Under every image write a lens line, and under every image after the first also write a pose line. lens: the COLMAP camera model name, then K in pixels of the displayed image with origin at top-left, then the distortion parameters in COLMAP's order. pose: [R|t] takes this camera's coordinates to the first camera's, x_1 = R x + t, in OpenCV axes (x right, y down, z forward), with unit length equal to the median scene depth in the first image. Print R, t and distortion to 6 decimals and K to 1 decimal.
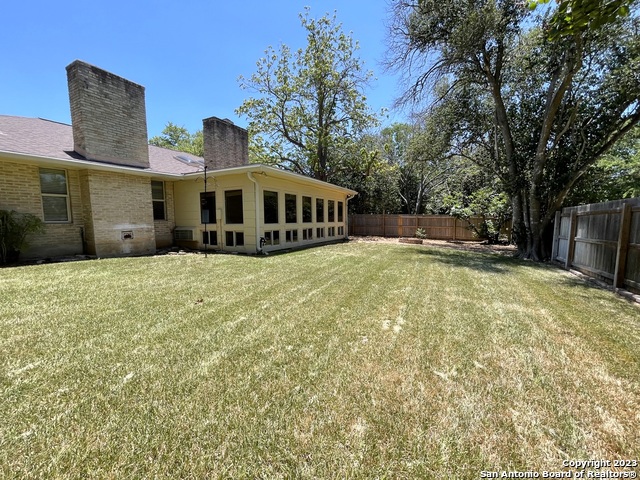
lens RADIAL K [[257.2, 0, 316.4], [0, 257.2, 240.0], [0, 0, 1]] dist [0.000733, 0.001035]
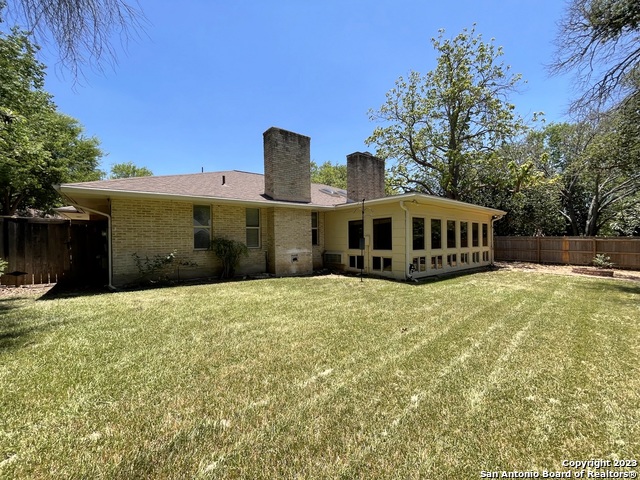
lens RADIAL K [[257.2, 0, 320.1], [0, 257.2, 241.0], [0, 0, 1]] dist [0.000733, 0.001035]
pose [[0.921115, 0.000780, -0.389290, -0.133488], [-0.028700, 0.997413, -0.065909, -0.021030], [0.388231, 0.071882, 0.918754, -0.063317]]
